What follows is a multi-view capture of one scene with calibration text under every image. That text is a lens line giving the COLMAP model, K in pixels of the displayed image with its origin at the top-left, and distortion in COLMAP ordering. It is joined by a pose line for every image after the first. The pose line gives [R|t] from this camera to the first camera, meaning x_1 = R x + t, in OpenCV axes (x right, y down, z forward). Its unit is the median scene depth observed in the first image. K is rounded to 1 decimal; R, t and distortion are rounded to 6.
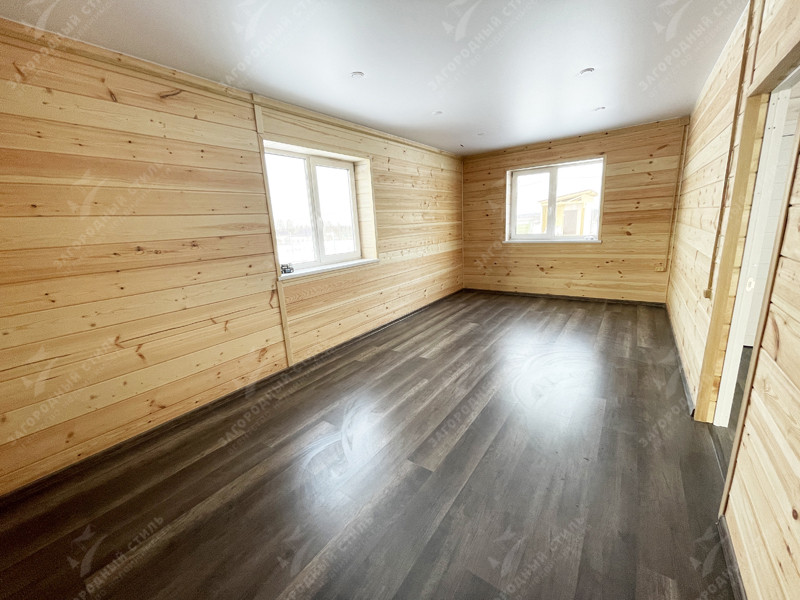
lens RADIAL K [[323.3, 0, 397.3], [0, 323.3, 298.7], [0, 0, 1]] dist [-0.000581, 0.000489]
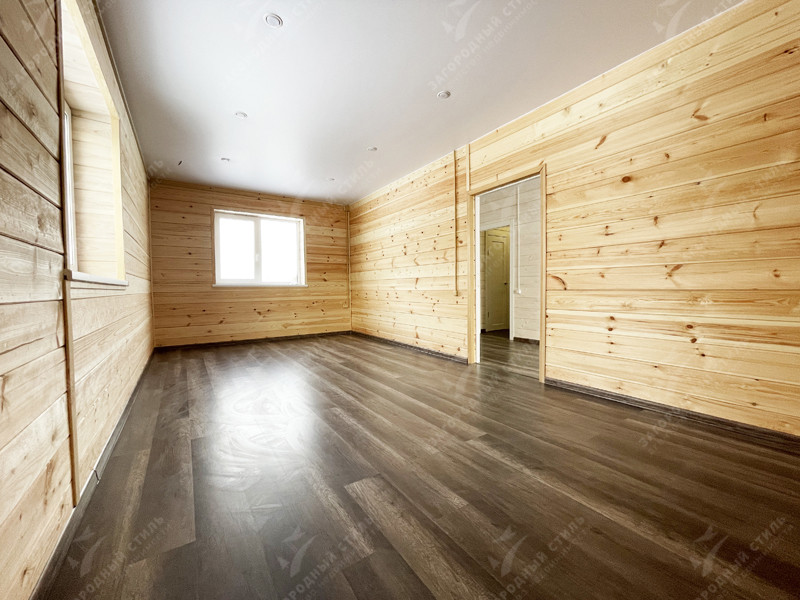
lens RADIAL K [[323.3, 0, 397.3], [0, 323.3, 298.7], [0, 0, 1]] dist [-0.000581, 0.000489]
pose [[0.347734, 0.023754, 0.937292, -0.375122], [0.201263, 0.974484, -0.099365, 0.055288], [-0.915737, 0.223195, 0.334081, 0.306451]]
